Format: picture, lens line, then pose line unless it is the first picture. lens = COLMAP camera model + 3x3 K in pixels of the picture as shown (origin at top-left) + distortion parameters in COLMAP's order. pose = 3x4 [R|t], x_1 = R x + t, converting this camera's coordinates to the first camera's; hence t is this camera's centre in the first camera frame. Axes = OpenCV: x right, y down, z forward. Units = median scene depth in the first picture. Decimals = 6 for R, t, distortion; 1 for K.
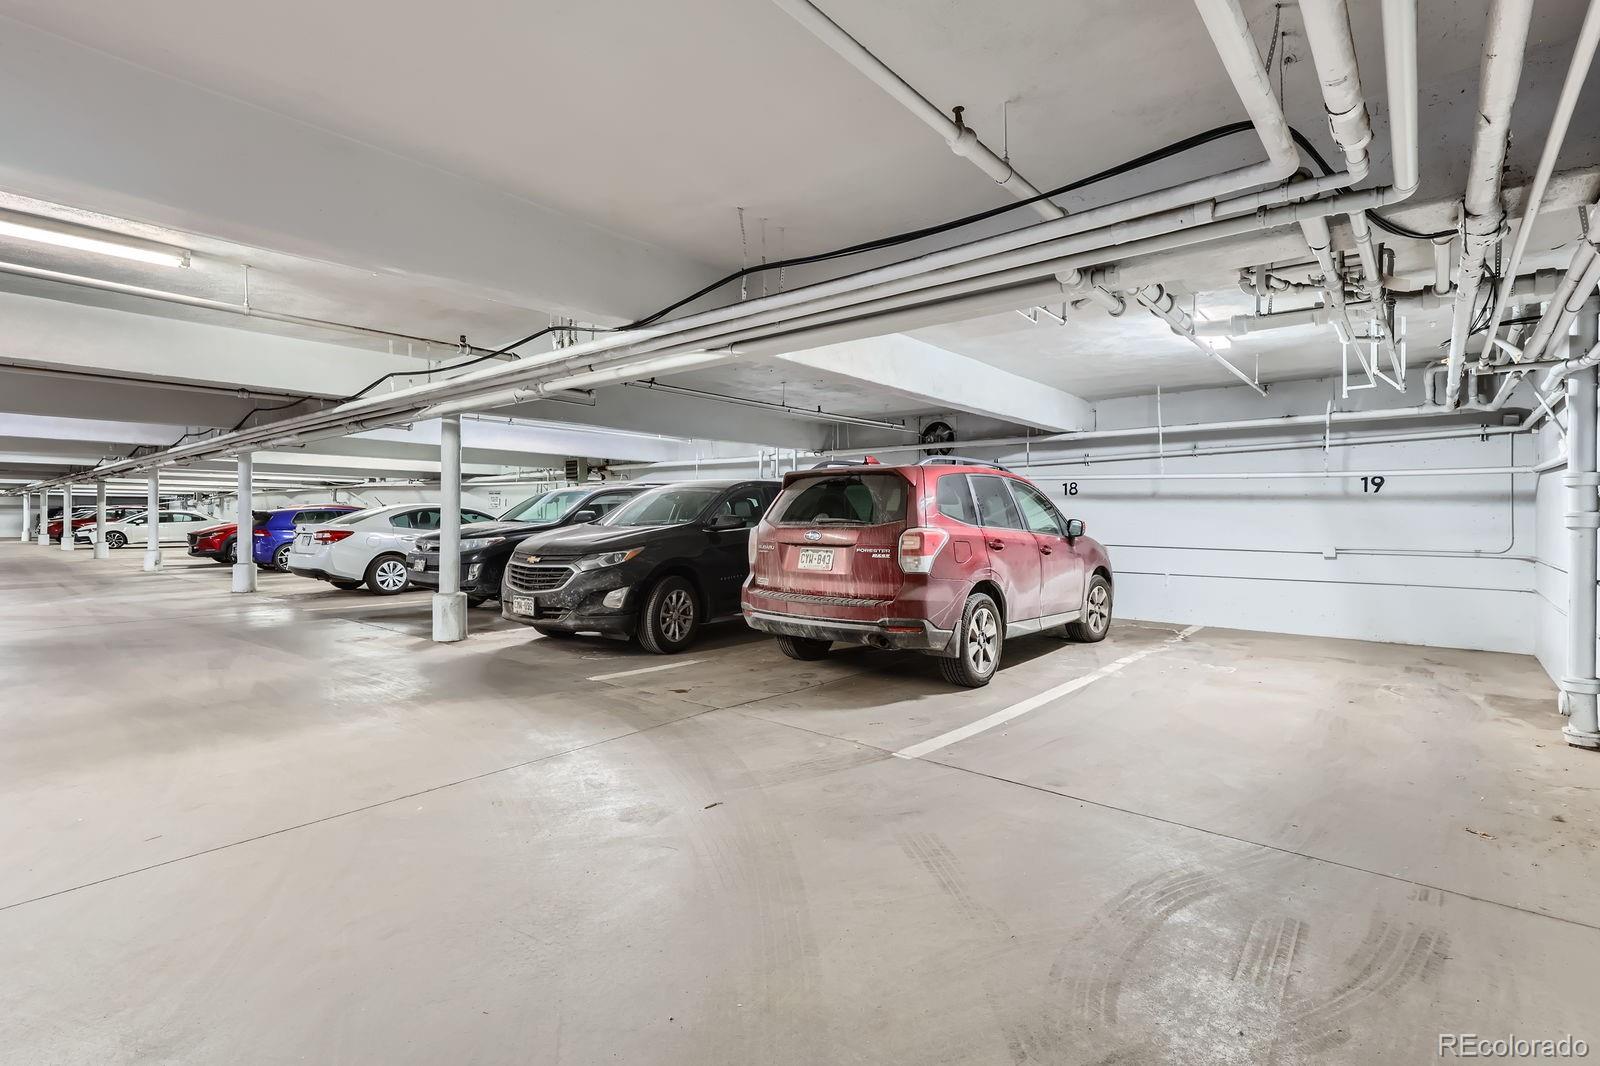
lens RADIAL K [[735.6, 0, 803.3], [0, 735.6, 538.4], [0, 0, 1]] dist [0.003318, -0.000669]
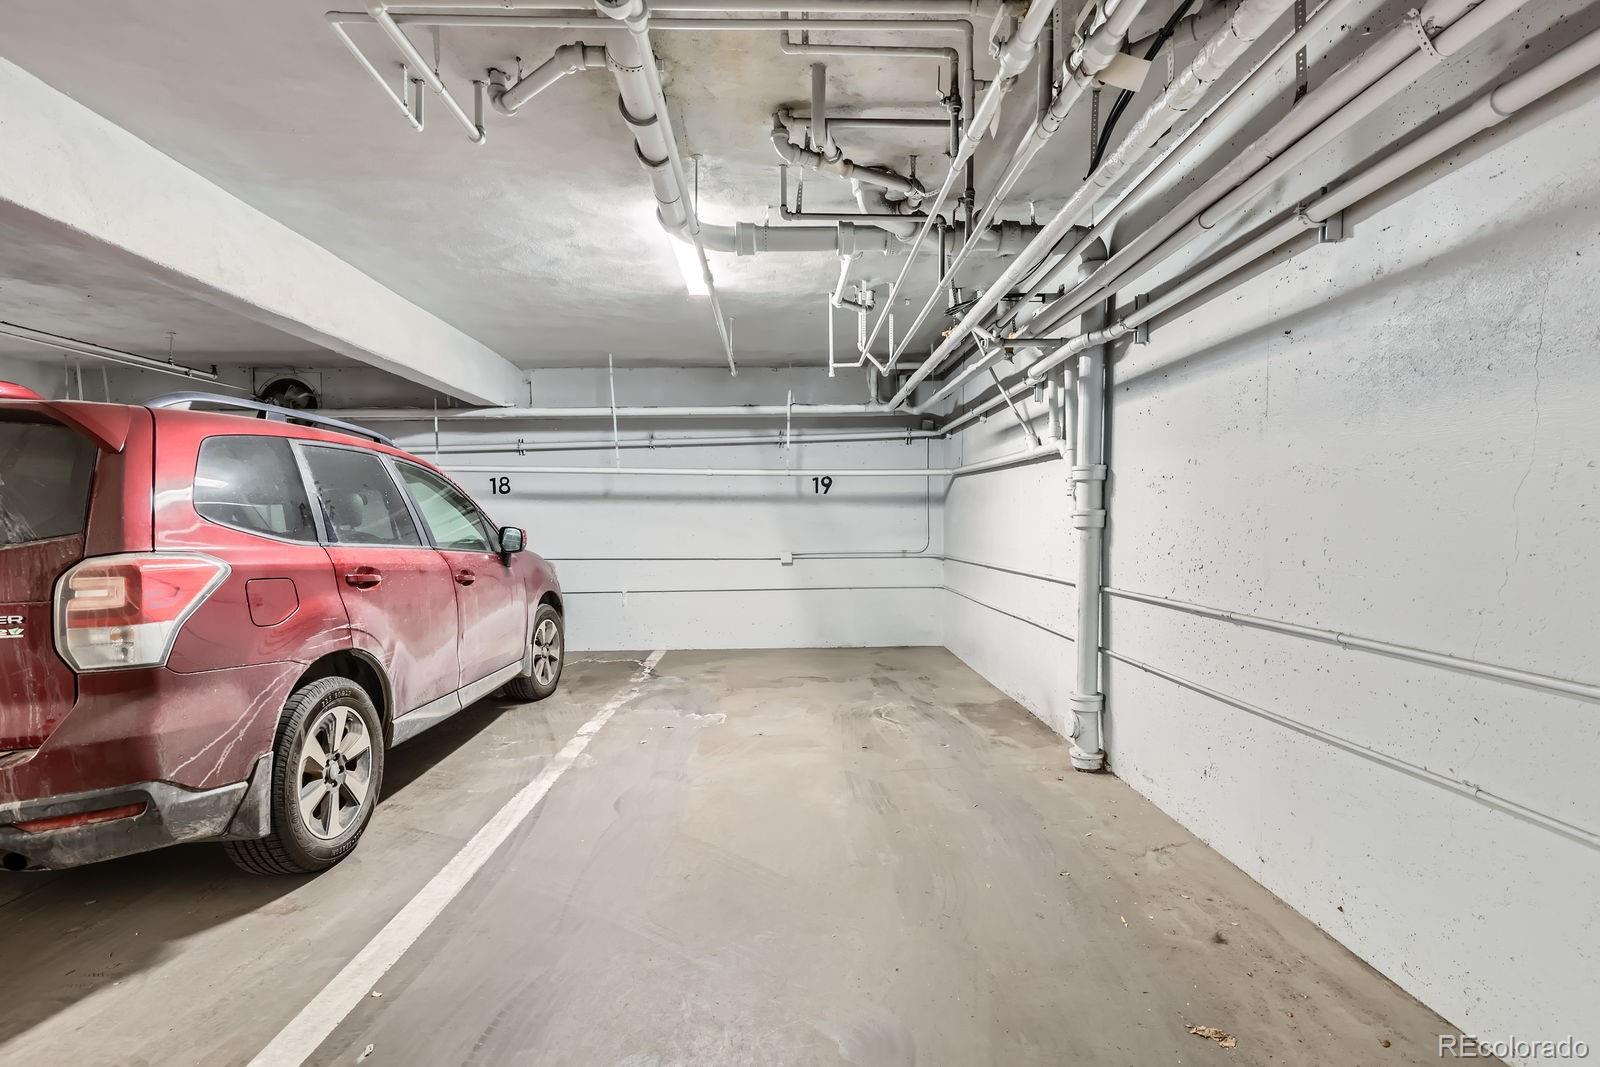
lens RADIAL K [[735.6, 0, 803.3], [0, 735.6, 538.9], [0, 0, 1]] dist [0.003318, -0.000669]
pose [[0.738592, -0.027117, 0.673607, 0.134845], [0.032390, 0.999464, 0.004720, -0.010944], [-0.673374, 0.018332, 0.739075, 0.382905]]
